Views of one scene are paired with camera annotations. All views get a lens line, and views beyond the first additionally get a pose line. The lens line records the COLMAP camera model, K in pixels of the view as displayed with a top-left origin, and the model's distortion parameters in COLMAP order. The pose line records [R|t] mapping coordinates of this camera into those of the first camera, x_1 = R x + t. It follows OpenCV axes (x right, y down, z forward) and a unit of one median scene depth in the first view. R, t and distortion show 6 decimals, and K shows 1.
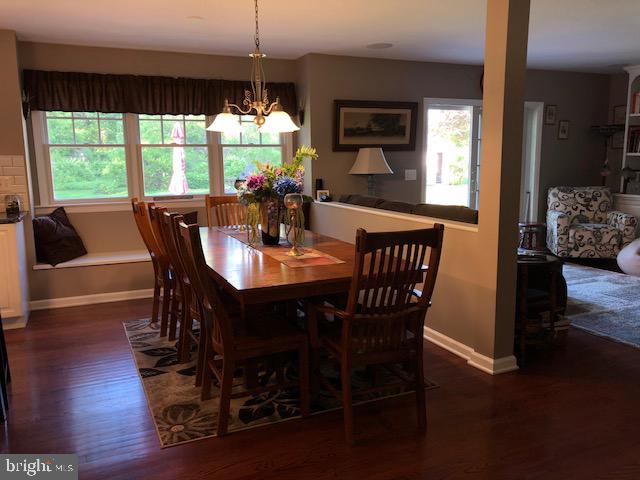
lens RADIAL K [[524.6, 0, 320.0], [0, 524.6, 262.0], [0, 0, 1]] dist [0.006487, -0.001153]
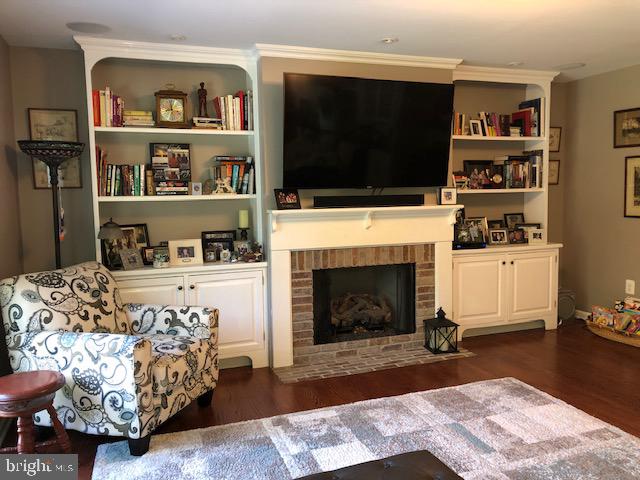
lens RADIAL K [[525.8, 0, 320.0], [0, 525.8, 240.0], [0, 0, 1]] dist [0.108682, -0.125830]
pose [[0.077991, -0.086959, 0.993154, 0.046036], [0.202863, 0.976731, 0.069591, -0.157105], [-0.976096, 0.196047, 0.093817, 0.741376]]
